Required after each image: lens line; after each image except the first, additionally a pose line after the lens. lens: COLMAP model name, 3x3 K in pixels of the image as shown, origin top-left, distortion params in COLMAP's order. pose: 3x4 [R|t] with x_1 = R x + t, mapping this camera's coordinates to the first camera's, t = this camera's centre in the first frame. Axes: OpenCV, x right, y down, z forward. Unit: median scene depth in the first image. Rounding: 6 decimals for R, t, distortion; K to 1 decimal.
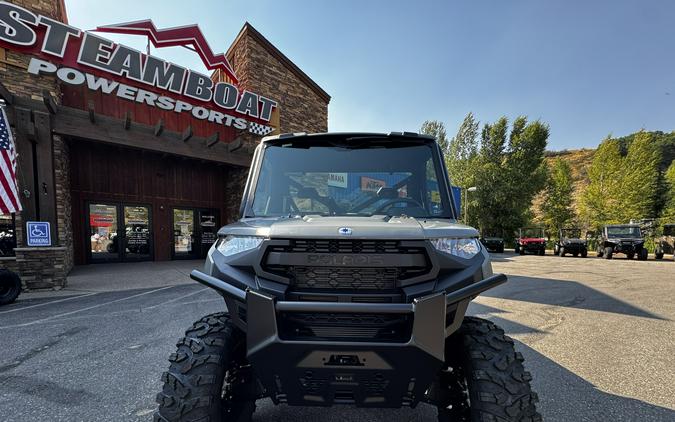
lens RADIAL K [[271.2, 0, 338.3], [0, 271.2, 251.7], [0, 0, 1]] dist [0.000232, 0.000195]
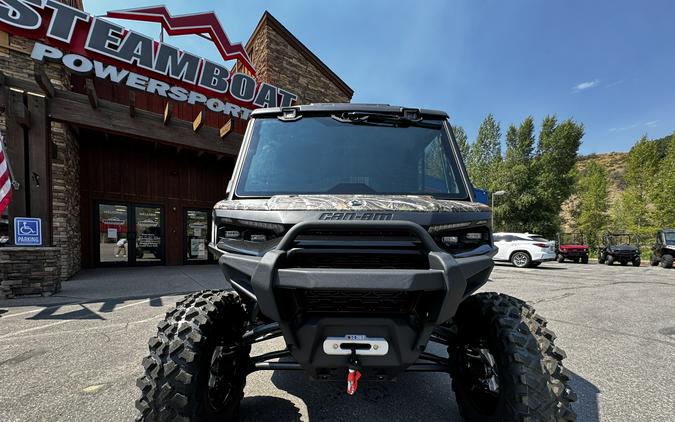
lens RADIAL K [[272.0, 0, 338.2], [0, 272.0, 251.3], [0, 0, 1]] dist [0.000494, 0.000007]
pose [[0.998416, 0.004891, -0.056054, -0.039984], [-0.006538, 0.999551, -0.029230, 0.011254], [0.055886, 0.029550, 0.998000, 0.124719]]
